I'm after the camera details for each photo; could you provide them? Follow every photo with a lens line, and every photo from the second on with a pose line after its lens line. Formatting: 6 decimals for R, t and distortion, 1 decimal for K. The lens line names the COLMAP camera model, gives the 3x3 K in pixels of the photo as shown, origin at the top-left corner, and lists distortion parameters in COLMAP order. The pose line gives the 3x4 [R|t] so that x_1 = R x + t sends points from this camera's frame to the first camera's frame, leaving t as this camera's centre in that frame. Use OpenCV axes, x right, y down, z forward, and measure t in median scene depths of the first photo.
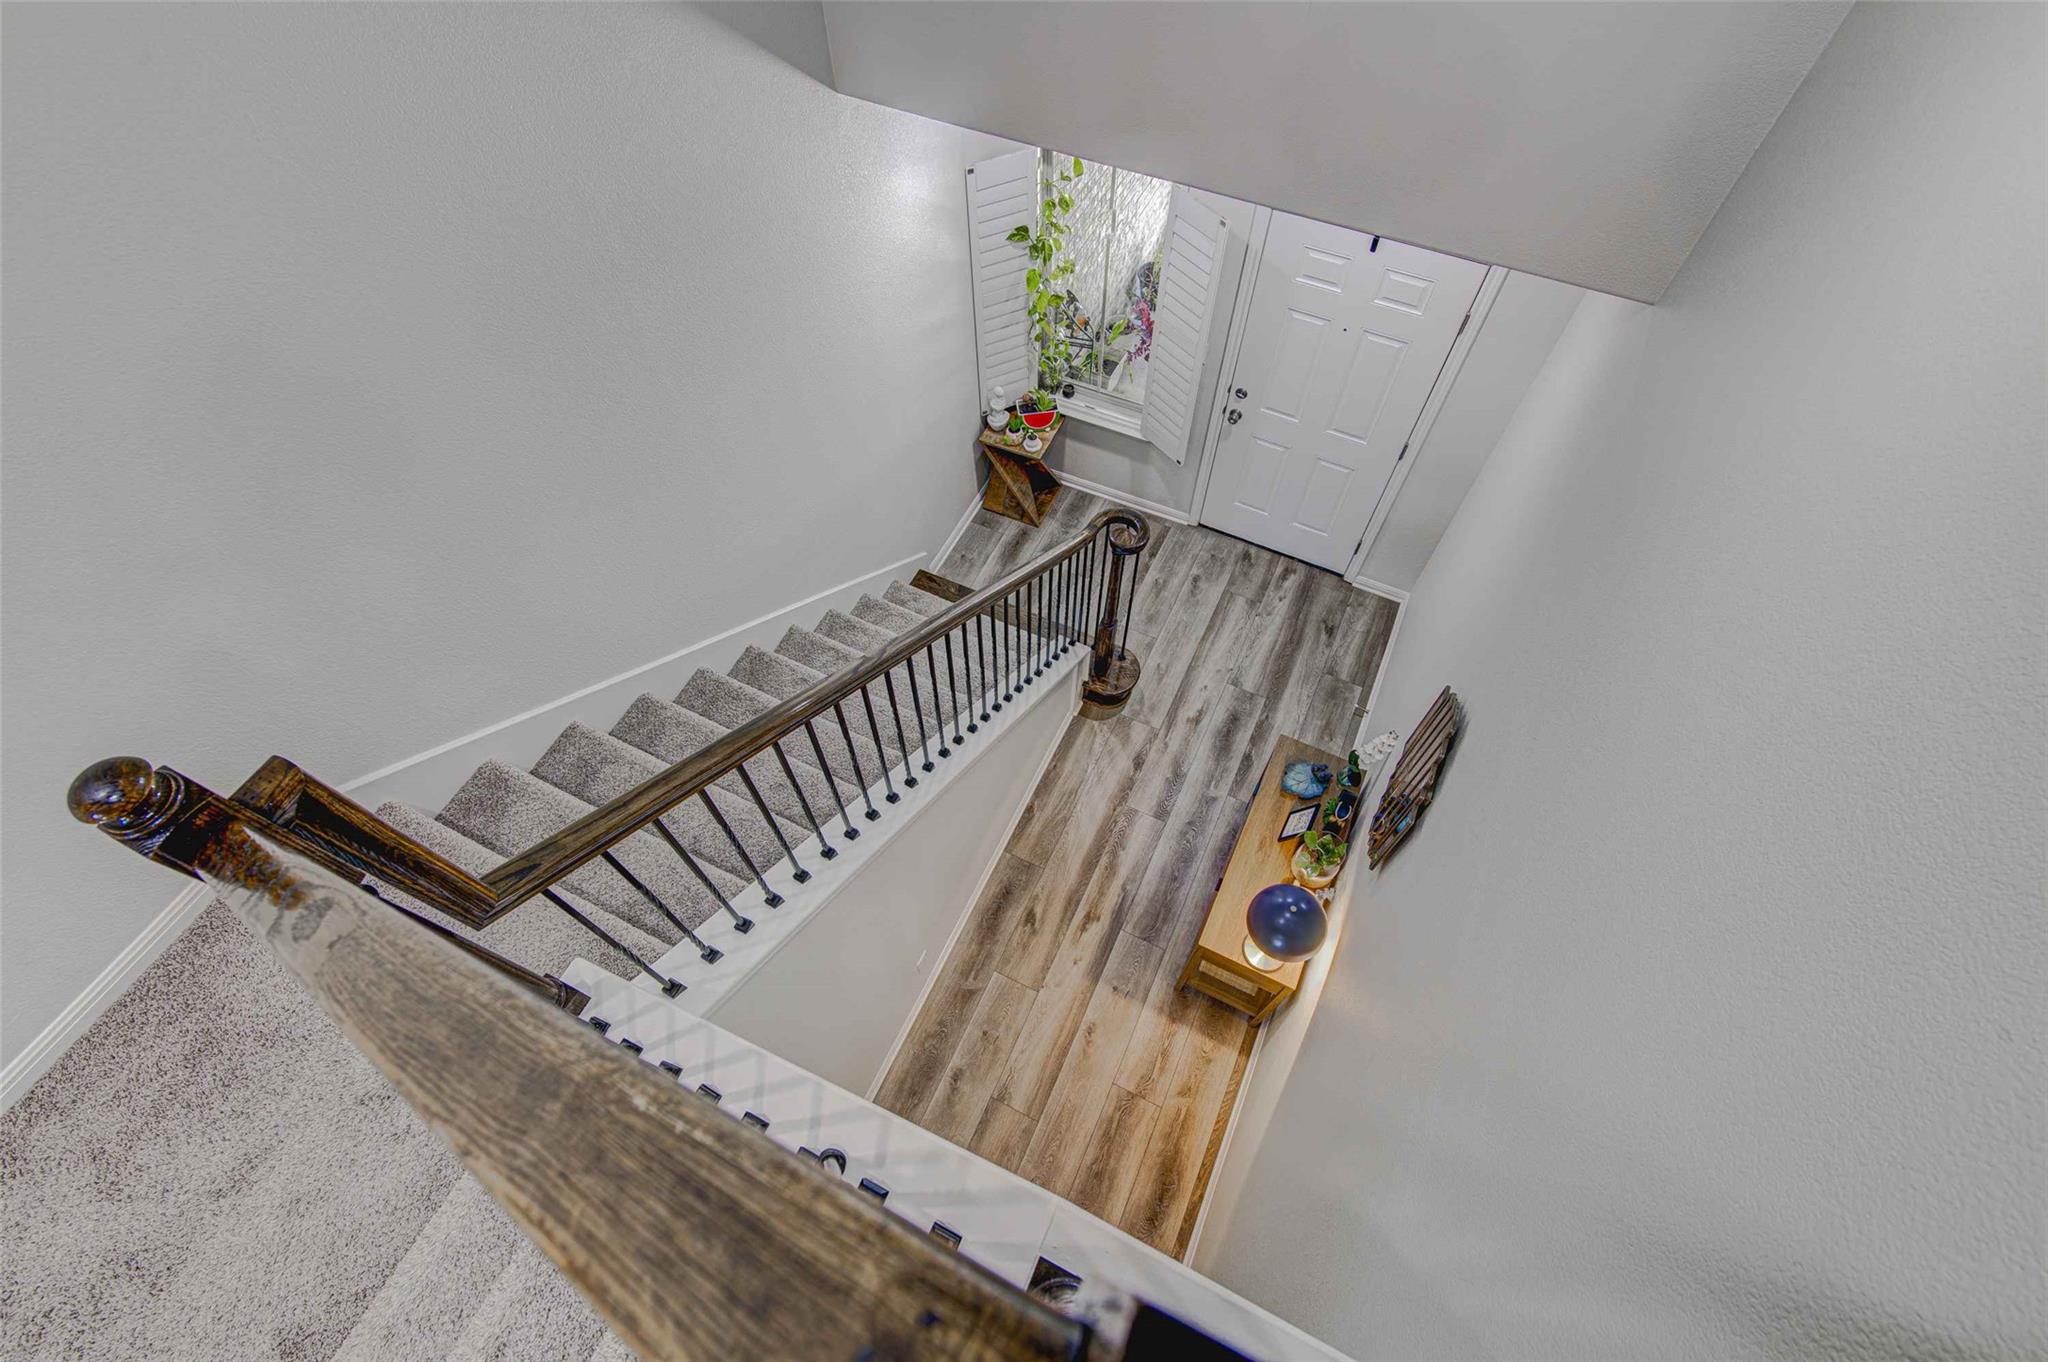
lens RADIAL K [[922.5, 0, 1019.6], [0, 922.5, 679.6], [0, 0, 1]] dist [0.015429, -0.000141]
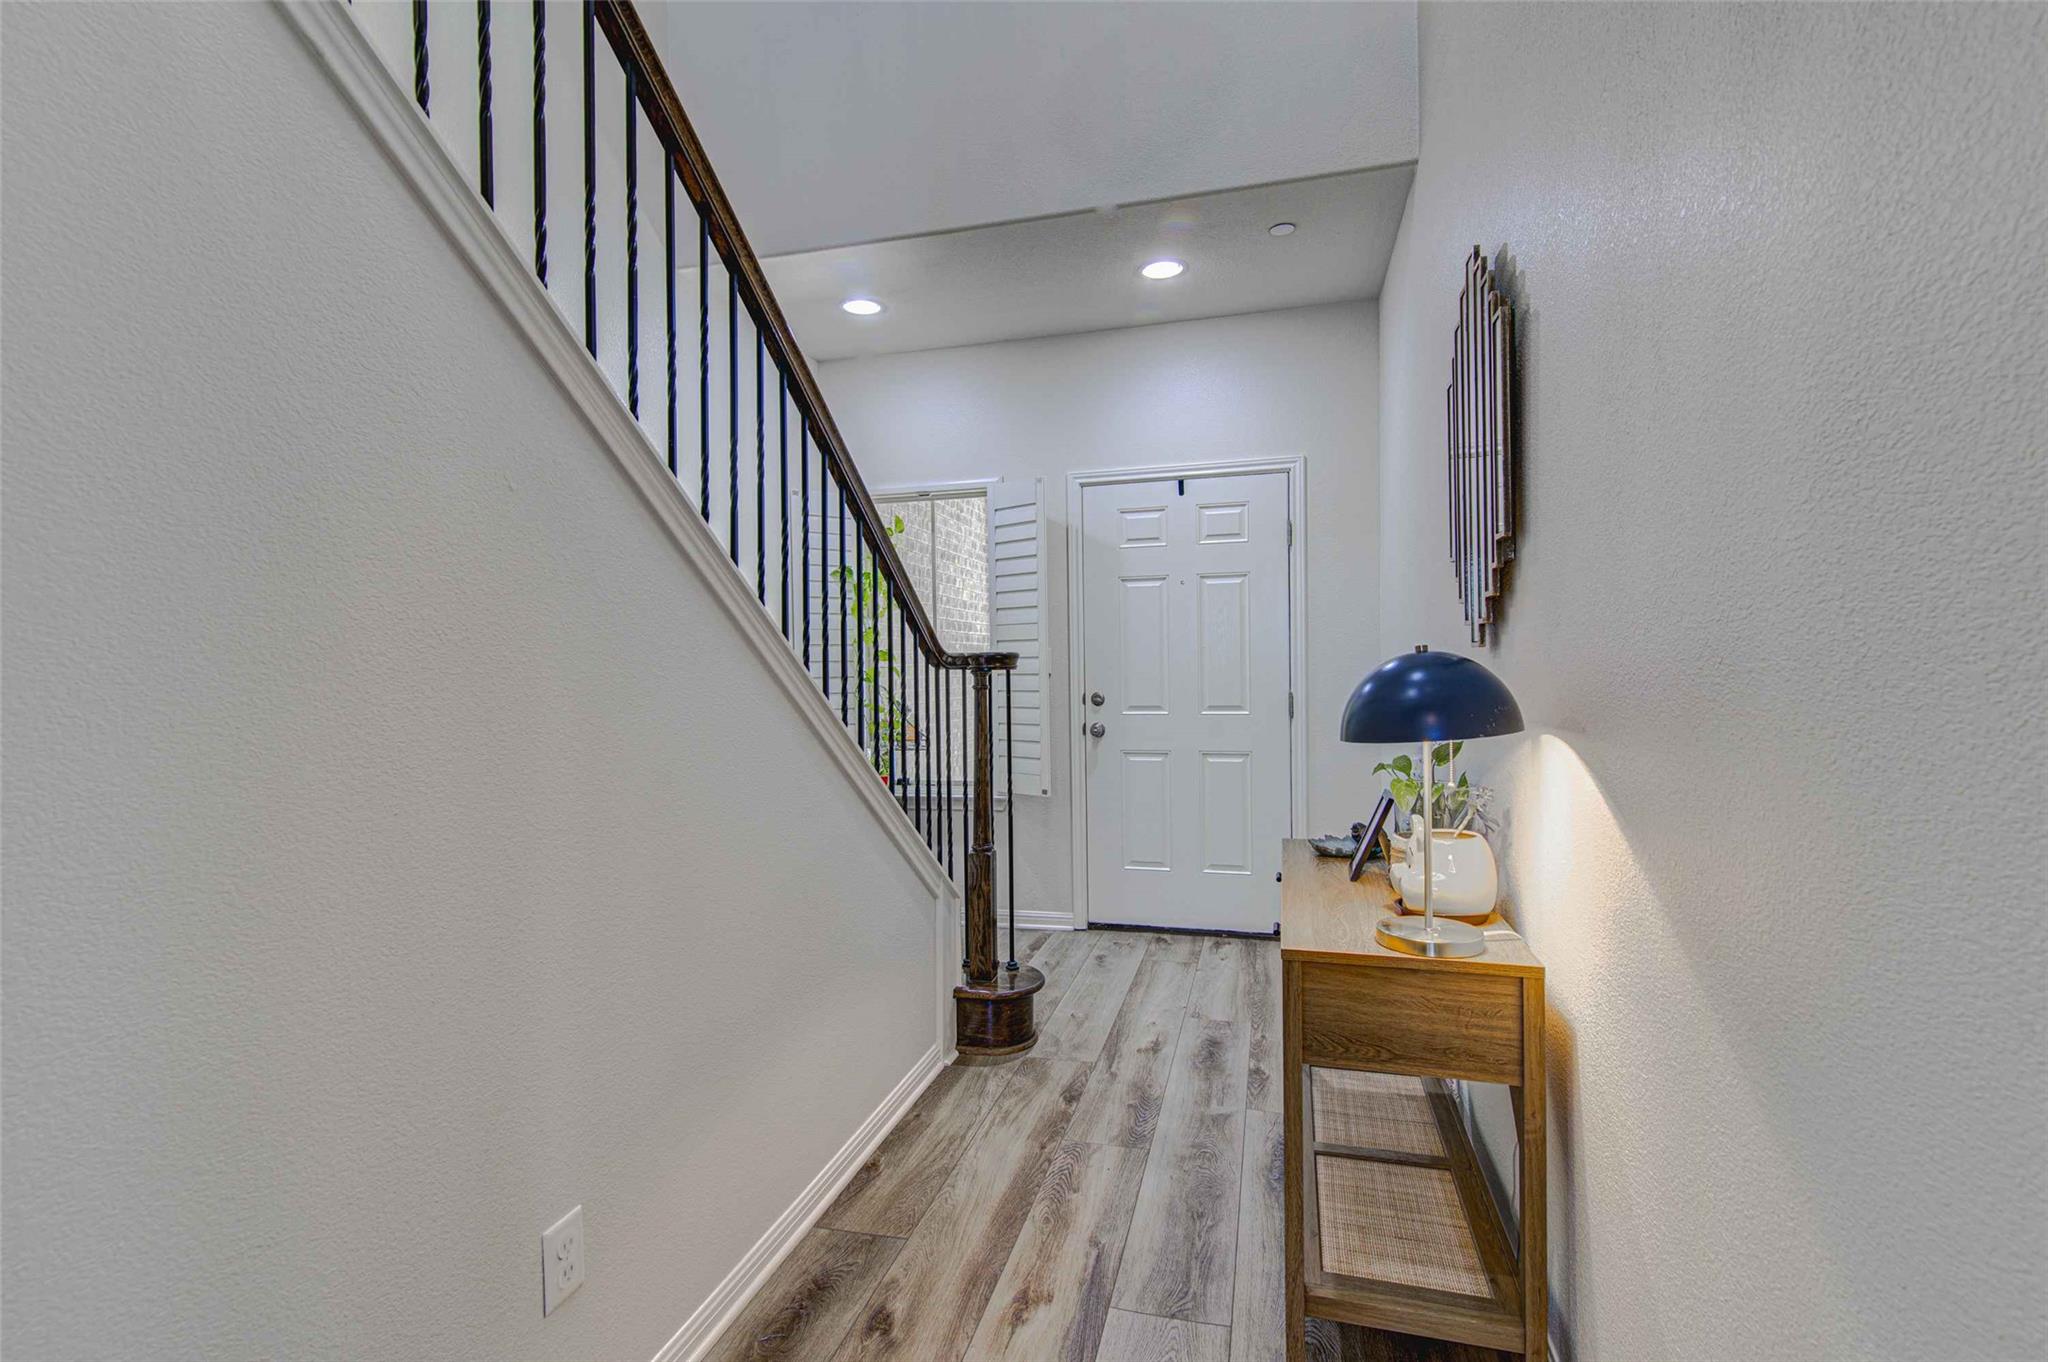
lens RADIAL K [[939.9, 0, 1024.0], [0, 939.9, 681.0], [0, 0, 1]] dist [0.014616, -0.000526]
pose [[0.981926, -0.008131, 0.189090, -0.001396], [0.163817, 0.536881, -0.827600, 0.422612], [-0.094789, 0.843619, 0.528510, 0.516458]]
